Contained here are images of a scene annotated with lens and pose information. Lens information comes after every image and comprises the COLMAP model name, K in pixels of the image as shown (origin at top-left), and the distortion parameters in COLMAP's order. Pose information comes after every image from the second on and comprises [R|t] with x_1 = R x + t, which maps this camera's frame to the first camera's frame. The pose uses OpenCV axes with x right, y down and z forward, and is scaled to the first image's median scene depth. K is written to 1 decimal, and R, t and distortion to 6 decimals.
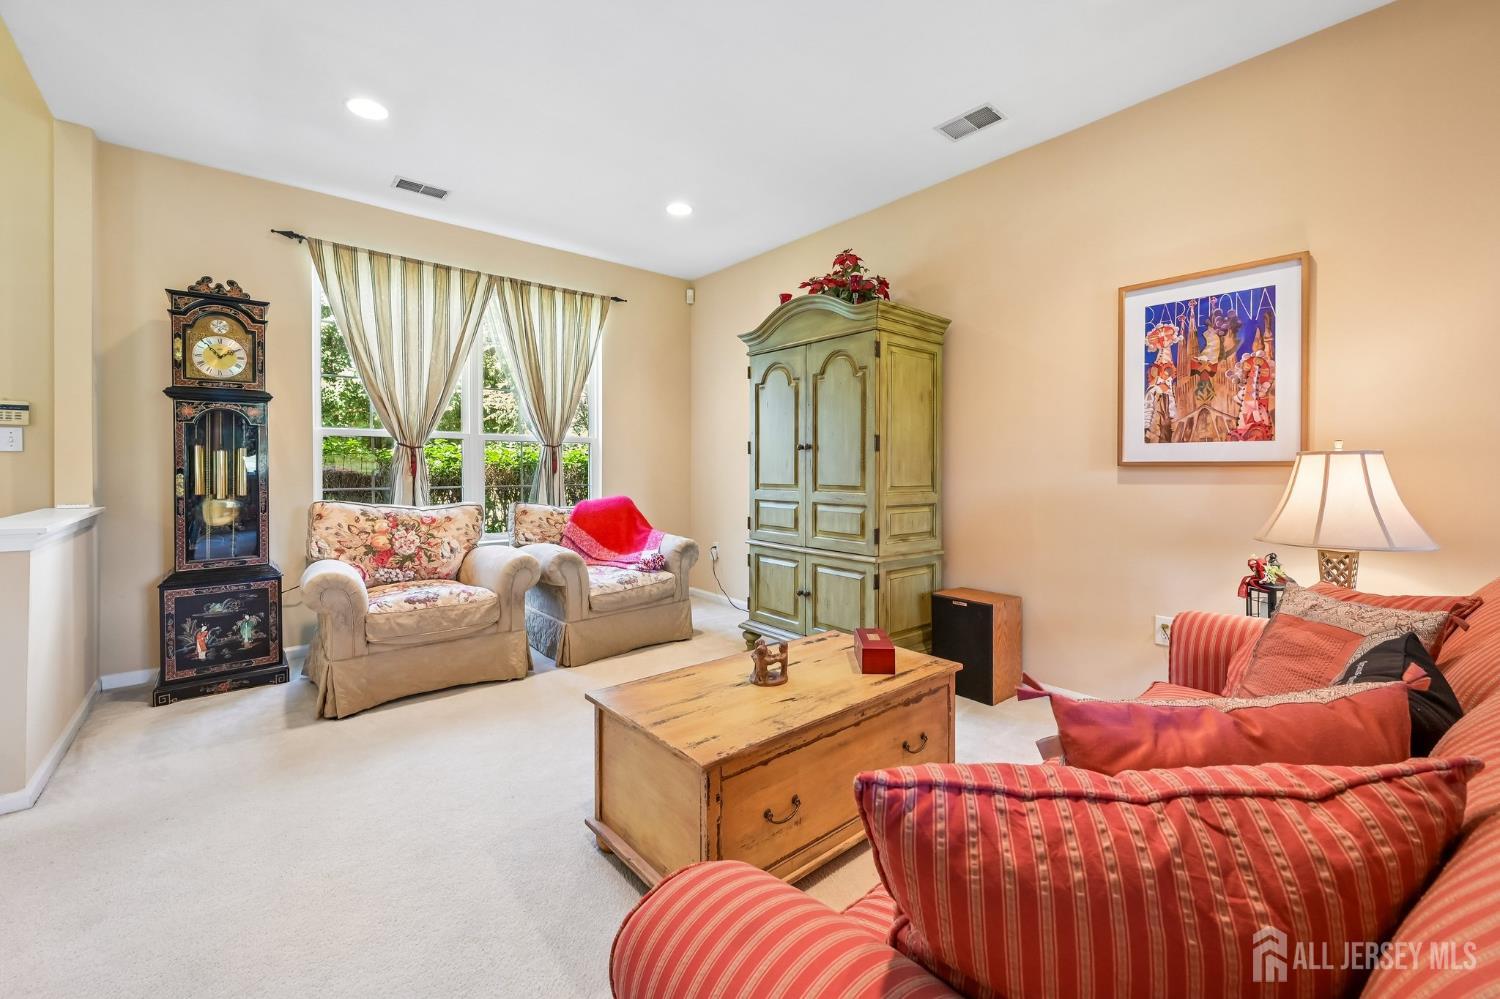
lens RADIAL K [[609.1, 0, 762.1], [0, 609.1, 465.7], [0, 0, 1]] dist [-0.000275, 0.001630]
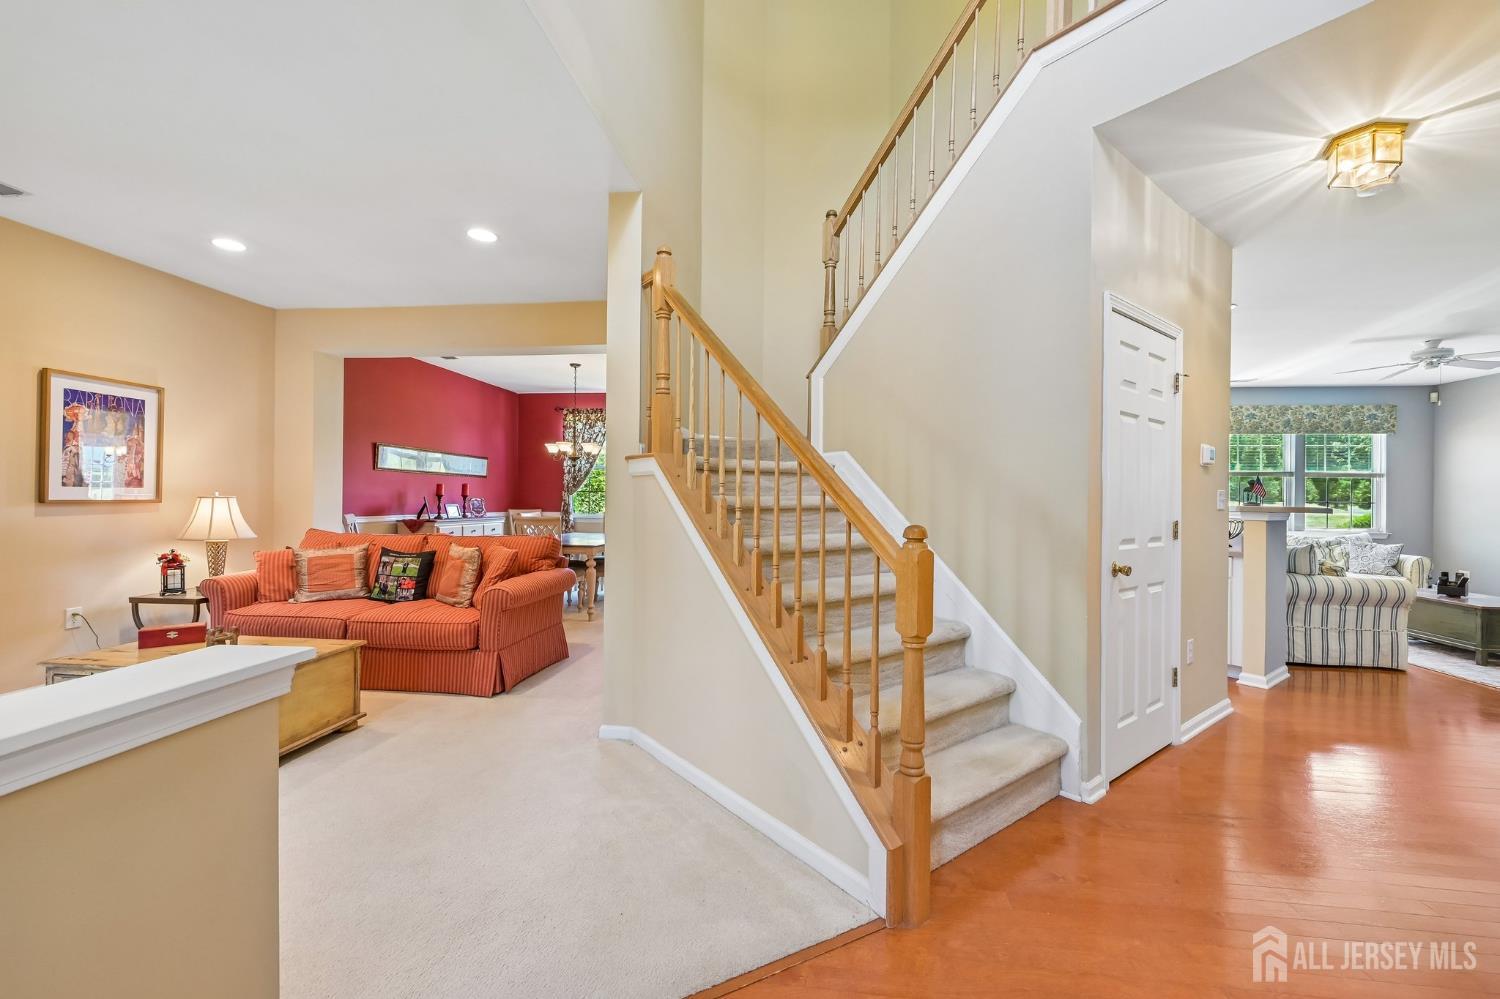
lens RADIAL K [[609.1, 0, 754.2], [0, 609.1, 498.3], [0, 0, 1]] dist [-0.000275, 0.001630]
pose [[-0.669011, -0.010730, 0.743175, -1.206351], [-0.015549, 0.999879, 0.000439, -0.029098], [-0.743090, -0.011262, -0.669097, 0.632931]]
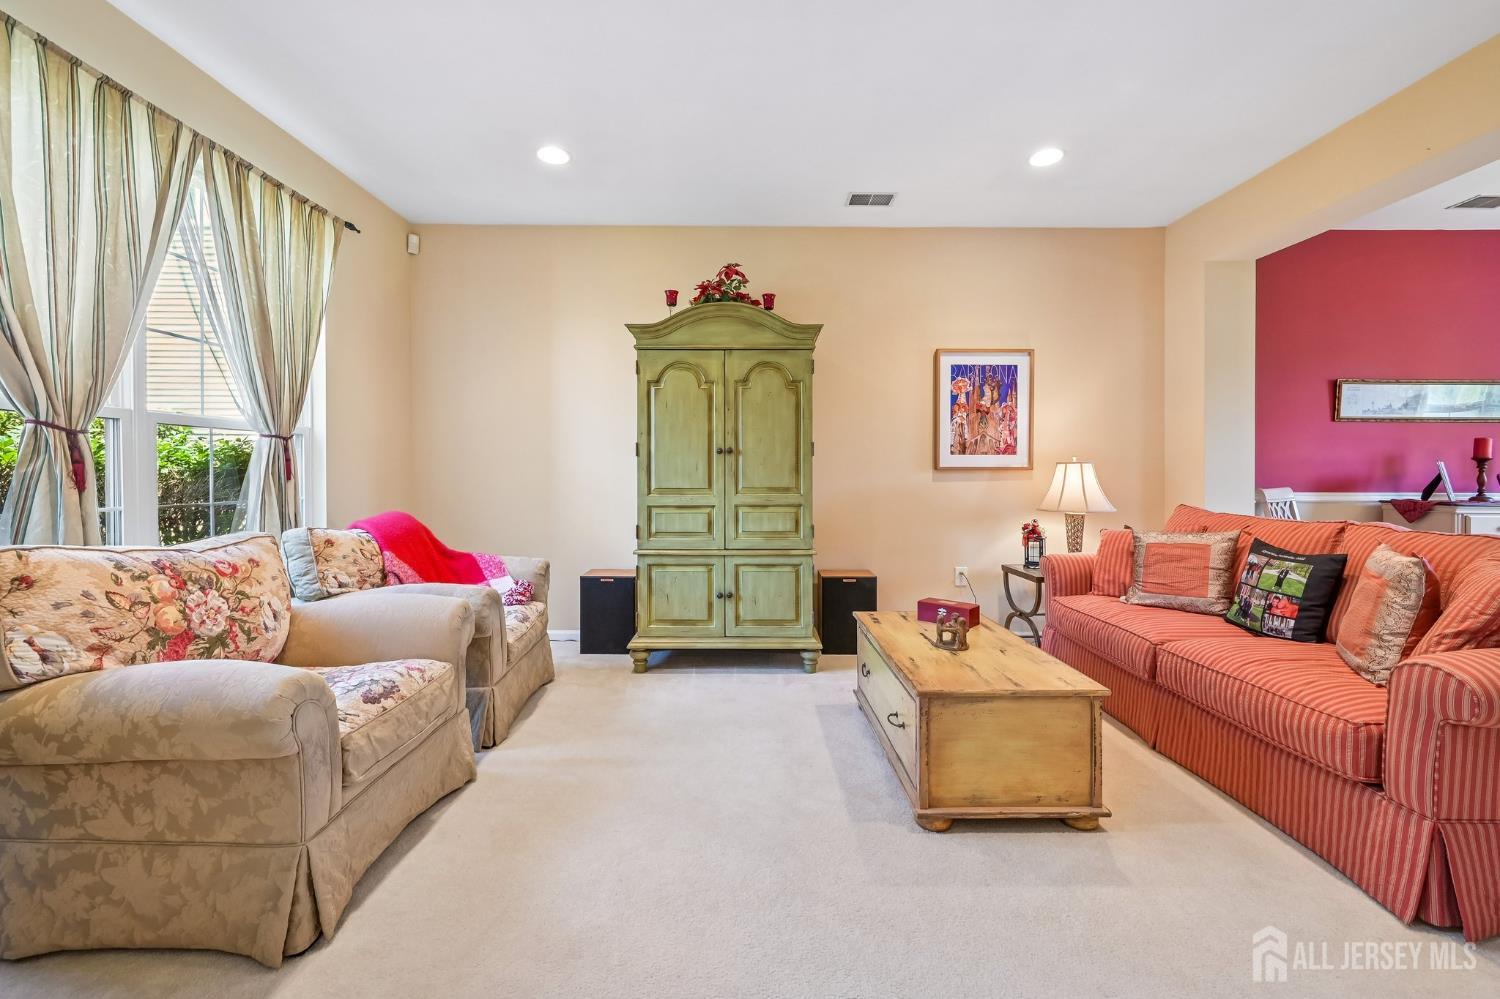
lens RADIAL K [[628.0, 0, 747.1], [0, 628.0, 473.4], [0, 0, 1]] dist [-0.000535, -0.000217]
pose [[0.654083, -0.003775, 0.756413, -0.731631], [-0.000287, 0.999986, 0.005239, 0.001202], [-0.756422, -0.003644, 0.654073, 0.302782]]
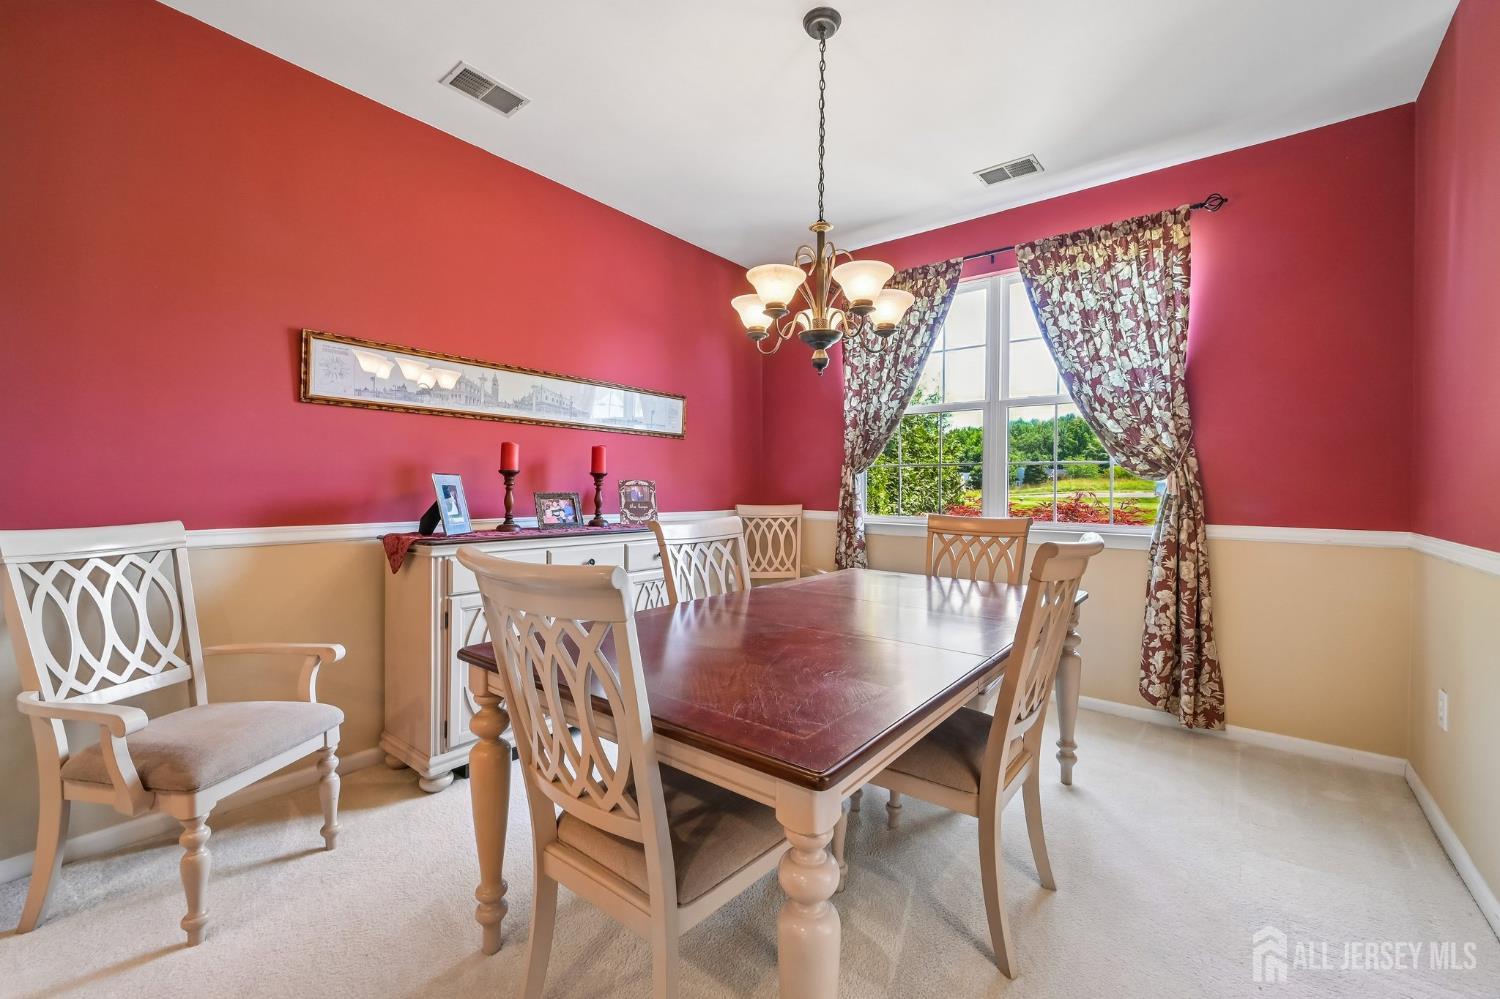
lens RADIAL K [[609.1, 0, 751.4], [0, 609.1, 487.5], [0, 0, 1]] dist [-0.000275, 0.001630]
pose [[-0.180940, -0.008873, 0.983454, 0.234910], [-0.010392, 0.999921, 0.007110, -0.008513], [-0.983439, -0.008934, -0.181018, -0.165514]]
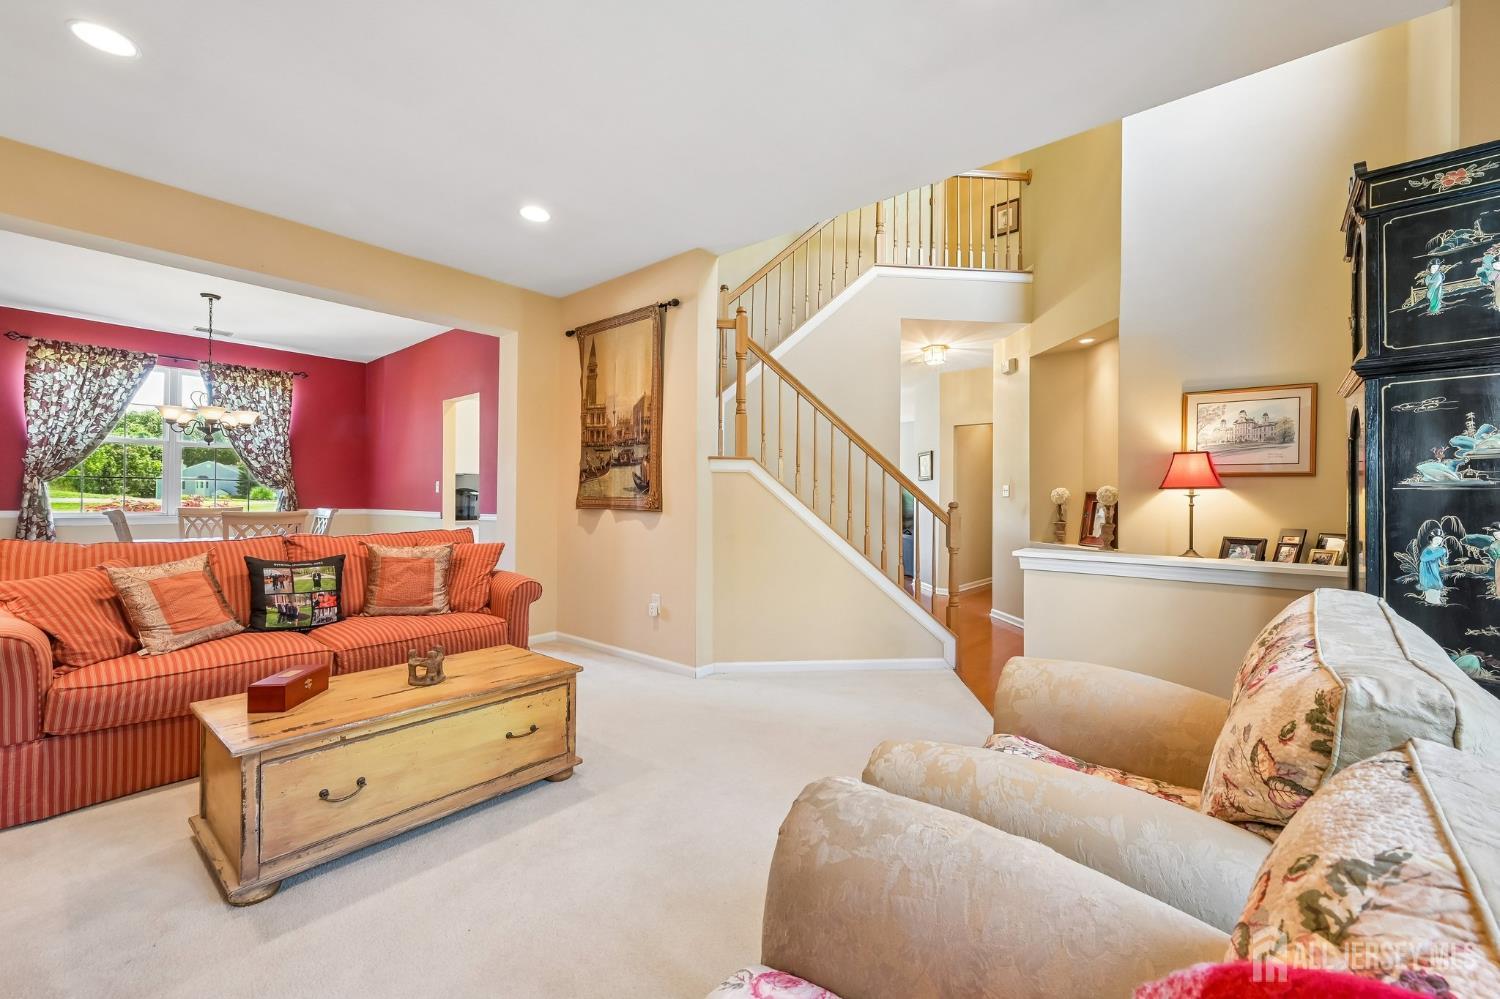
lens RADIAL K [[609.1, 0, 758.3], [0, 609.1, 494.3], [0, 0, 1]] dist [-0.000275, 0.001630]
pose [[-0.987403, -0.015773, -0.157436, -0.260453], [-0.013927, 0.999821, -0.012820, -0.000324], [0.157610, -0.010466, -0.987446, 1.381235]]
